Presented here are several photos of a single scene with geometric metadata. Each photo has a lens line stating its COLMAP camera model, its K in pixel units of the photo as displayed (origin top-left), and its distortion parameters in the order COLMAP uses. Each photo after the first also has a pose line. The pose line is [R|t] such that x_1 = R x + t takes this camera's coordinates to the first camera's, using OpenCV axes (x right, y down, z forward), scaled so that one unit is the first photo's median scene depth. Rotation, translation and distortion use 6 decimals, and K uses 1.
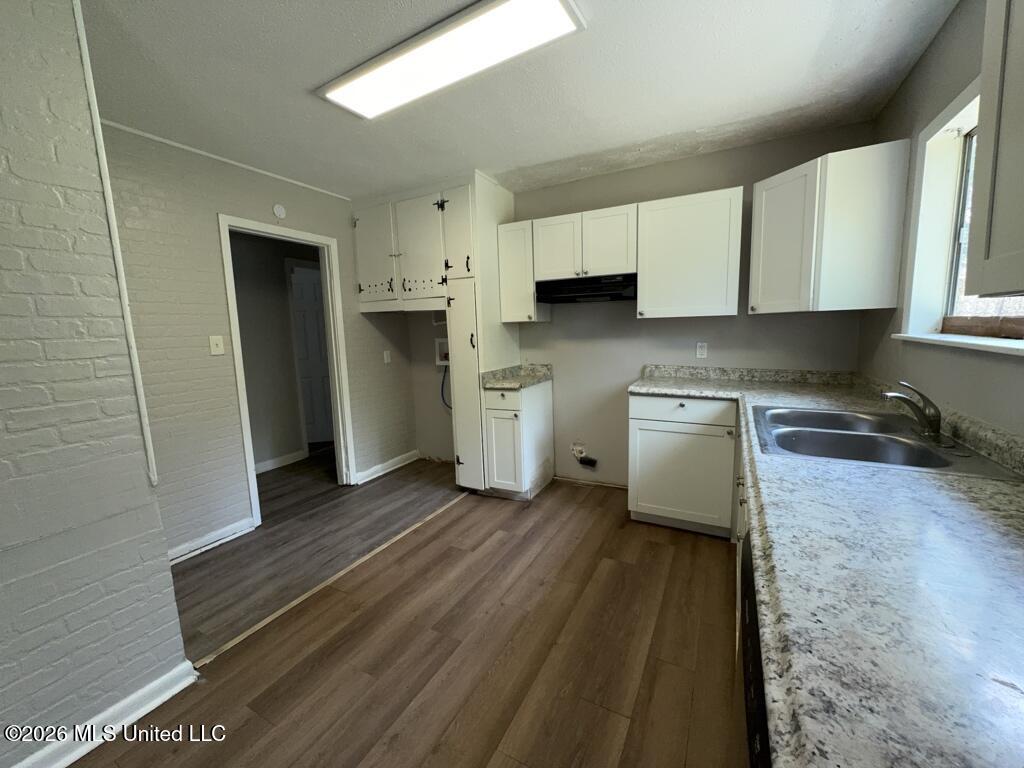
lens RADIAL K [[407.3, 0, 510.4], [0, 407.3, 383.4], [0, 0, 1]] dist [-0.003503, -0.000026]
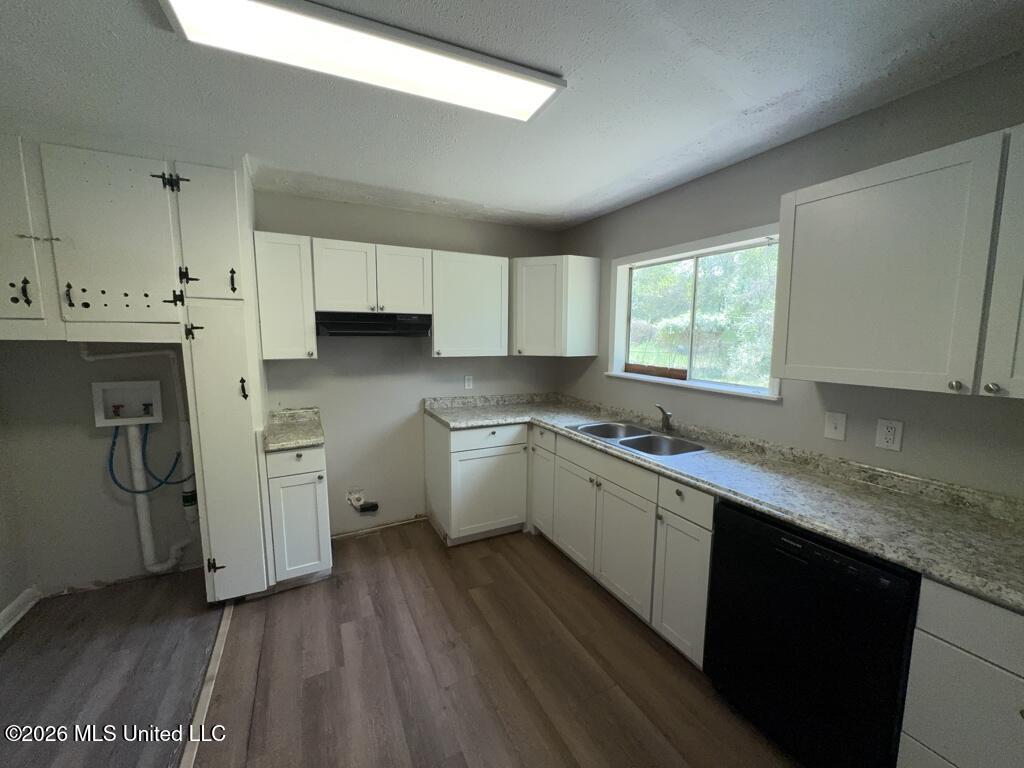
lens RADIAL K [[407.3, 0, 510.4], [0, 407.3, 383.4], [0, 0, 1]] dist [-0.003503, -0.000026]
pose [[0.570808, -0.065061, 0.818502, -0.425097], [0.087565, 0.995994, 0.018103, -0.089184], [-0.816401, 0.061338, 0.574219, 0.222547]]
